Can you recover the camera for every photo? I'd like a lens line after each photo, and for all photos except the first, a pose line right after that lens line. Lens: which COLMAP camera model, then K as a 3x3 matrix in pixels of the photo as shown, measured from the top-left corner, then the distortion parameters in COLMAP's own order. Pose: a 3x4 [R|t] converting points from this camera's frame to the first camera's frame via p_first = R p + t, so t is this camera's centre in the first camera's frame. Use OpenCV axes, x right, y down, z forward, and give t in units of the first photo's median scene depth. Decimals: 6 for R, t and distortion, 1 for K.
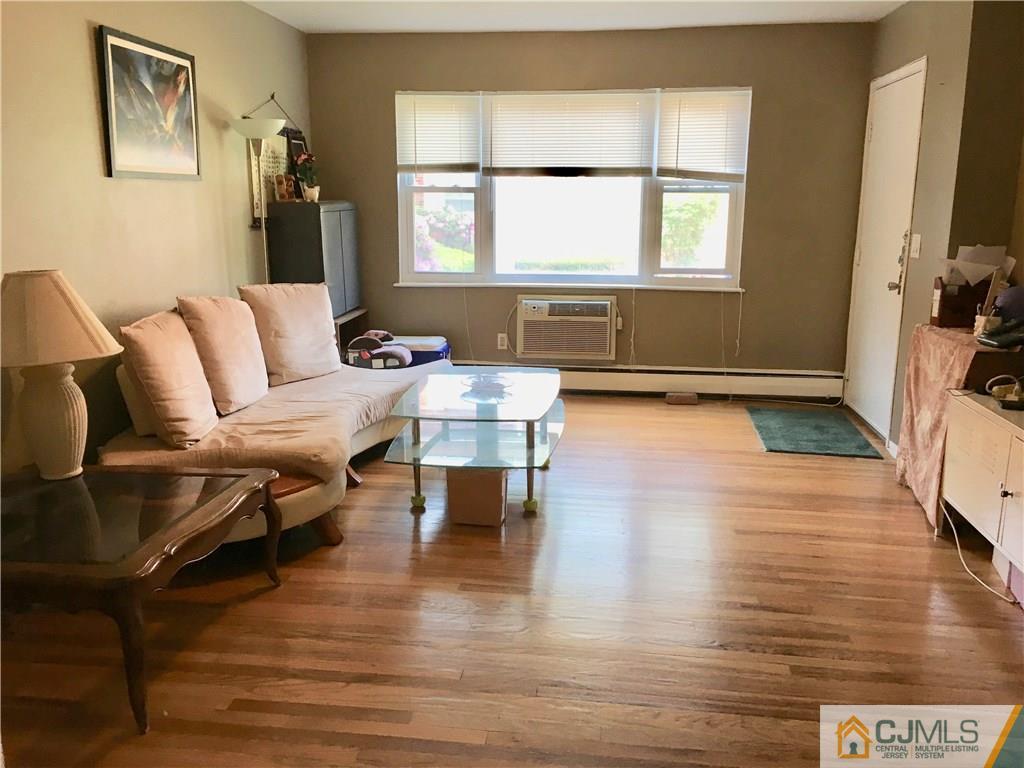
lens RADIAL K [[869.1, 0, 512.0], [0, 869.1, 384.0], [0, 0, 1]] dist [0.005791, 0.002740]
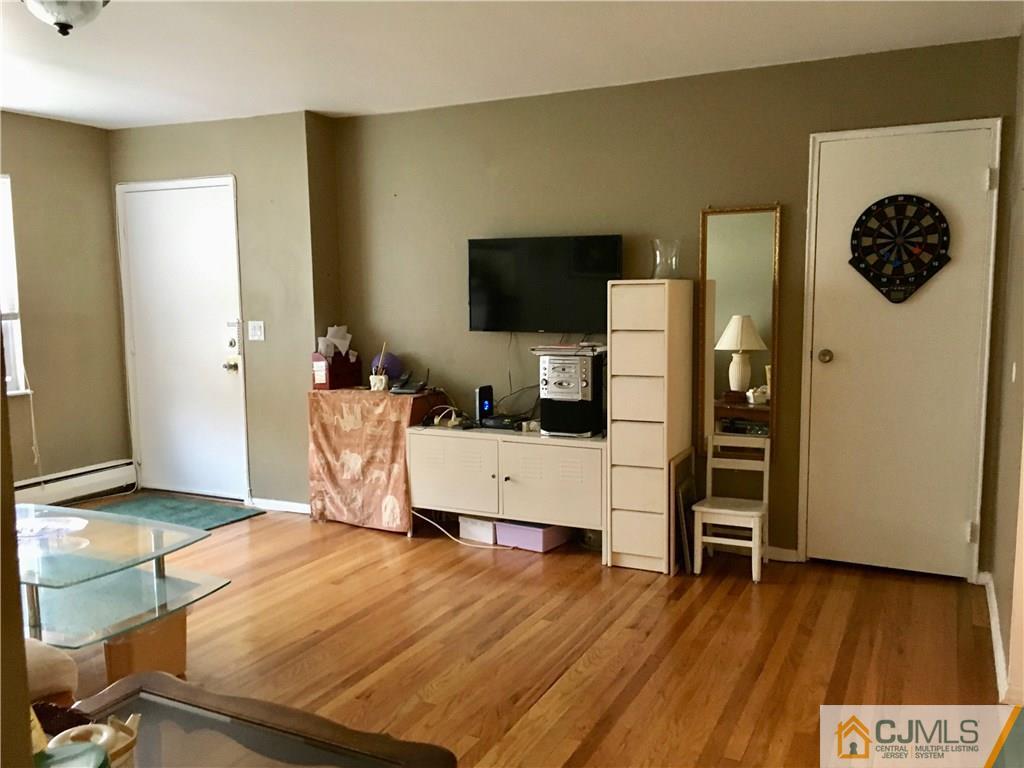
lens RADIAL K [[869.1, 0, 512.0], [0, 869.1, 384.0], [0, 0, 1]] dist [0.005791, 0.002740]
pose [[0.333094, -0.107270, 0.936772, -0.664460], [0.202034, 0.978552, 0.040216, -0.078128], [-0.920994, 0.175865, 0.347622, 0.335458]]
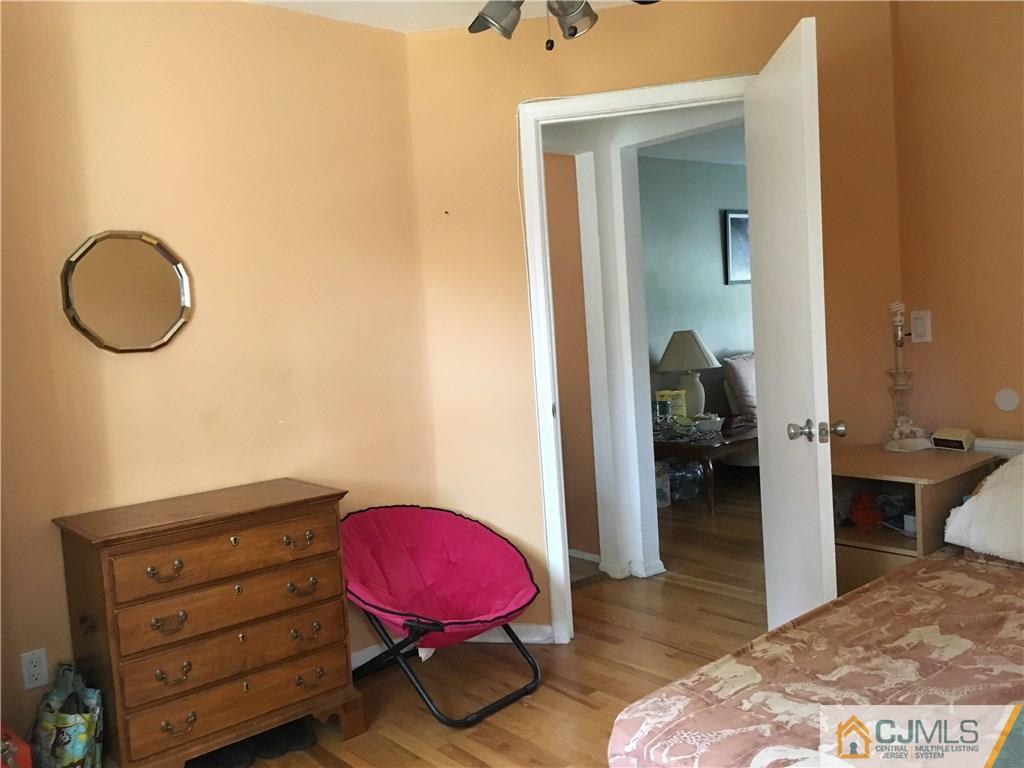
lens RADIAL K [[869.1, 0, 512.0], [0, 869.1, 384.0], [0, 0, 1]] dist [0.005791, 0.002740]
pose [[0.742456, -0.003562, -0.669885, 0.458163], [-0.077127, 0.992882, -0.090761, 0.186041], [0.665440, 0.119052, 0.736896, -0.684283]]
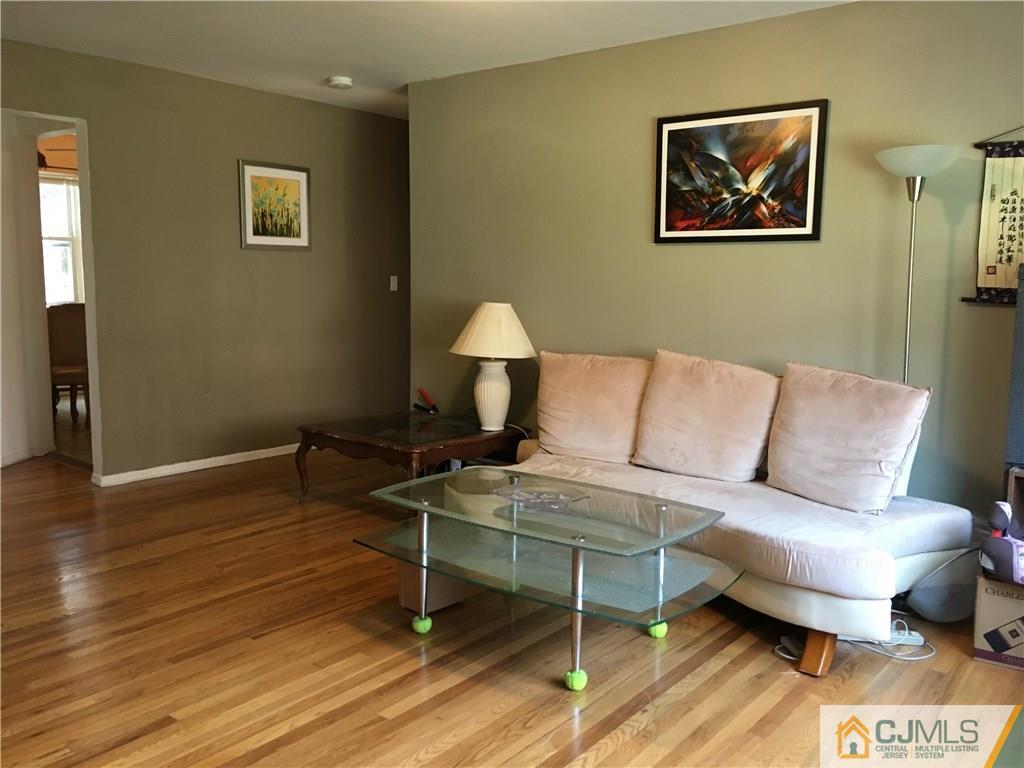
lens RADIAL K [[869.1, 0, 512.0], [0, 869.1, 384.0], [0, 0, 1]] dist [0.005791, 0.002740]
pose [[-0.511605, 0.091273, -0.854359, 0.650110], [-0.198582, 0.954860, 0.220924, -0.267060], [0.835958, 0.282686, -0.470386, 1.399913]]
